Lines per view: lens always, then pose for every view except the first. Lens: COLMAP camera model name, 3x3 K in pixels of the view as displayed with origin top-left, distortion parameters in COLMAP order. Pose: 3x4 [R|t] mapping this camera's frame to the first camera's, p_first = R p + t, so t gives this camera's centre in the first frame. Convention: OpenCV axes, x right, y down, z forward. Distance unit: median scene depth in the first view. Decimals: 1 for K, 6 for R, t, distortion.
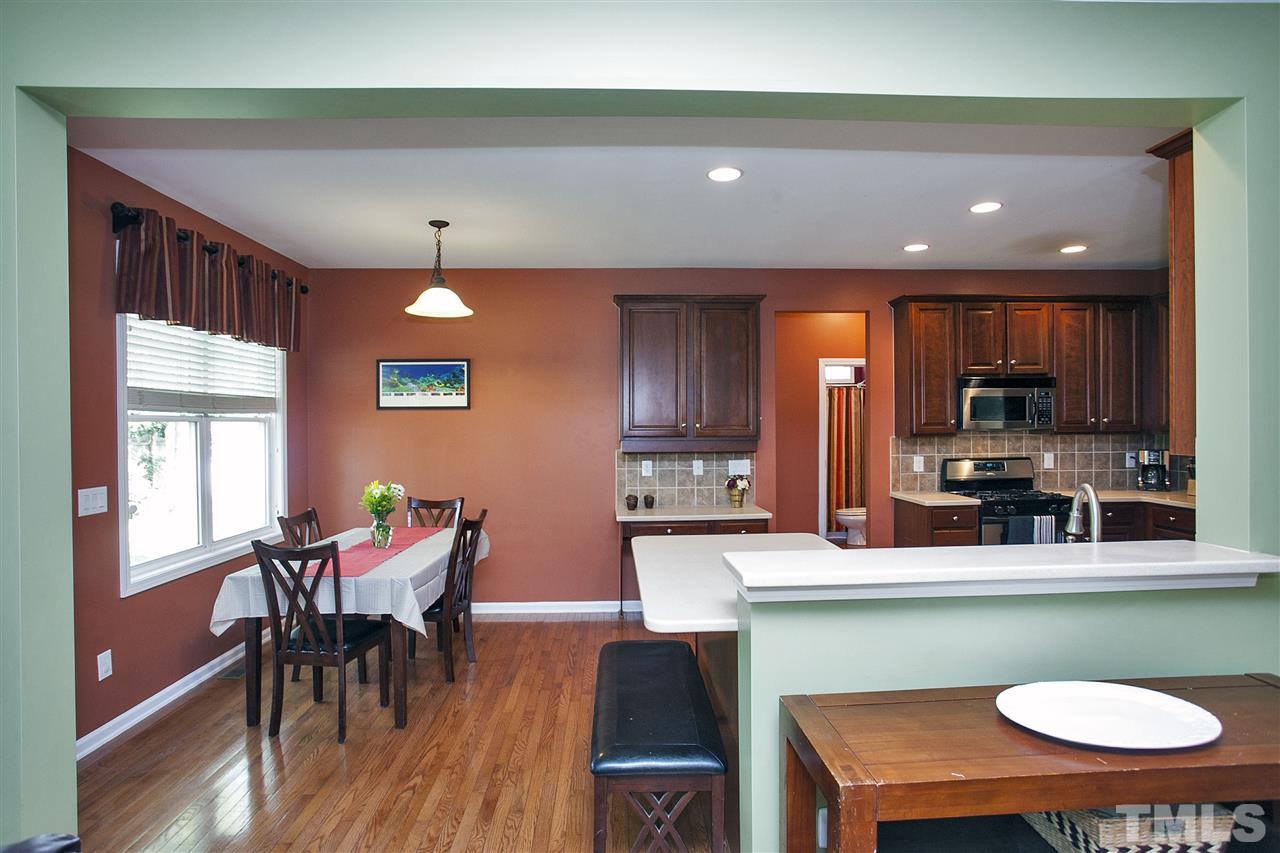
lens RADIAL K [[670.8, 0, 640.0], [0, 670.8, 426.5], [0, 0, 1]] dist [-0.025529, 0.000465]
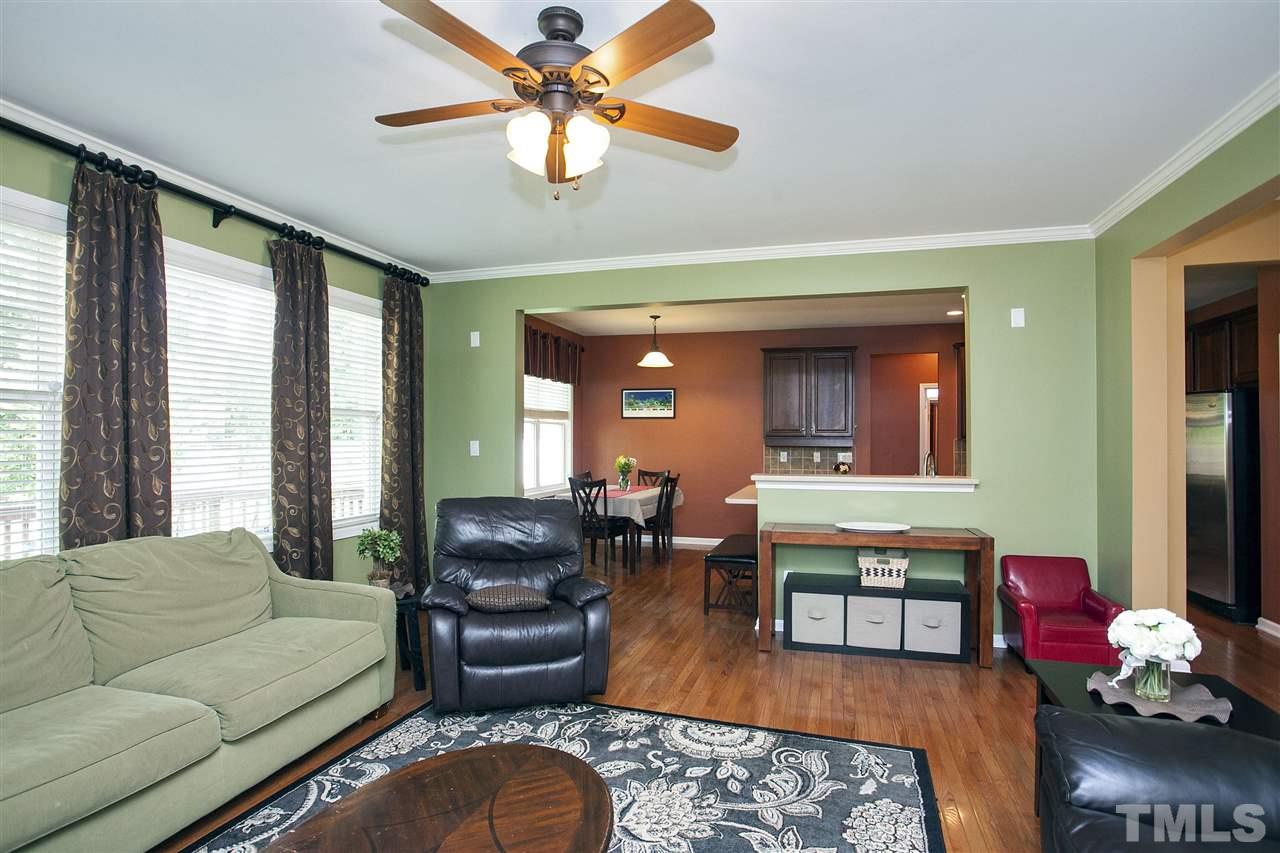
lens RADIAL K [[670.8, 0, 640.0], [0, 670.8, 426.5], [0, 0, 1]] dist [-0.025529, 0.000465]
pose [[0.945379, 0.007032, -0.325899, 0.239479], [-0.013667, 0.999743, -0.018074, 0.028665], [0.325688, 0.021541, 0.945232, -0.688320]]
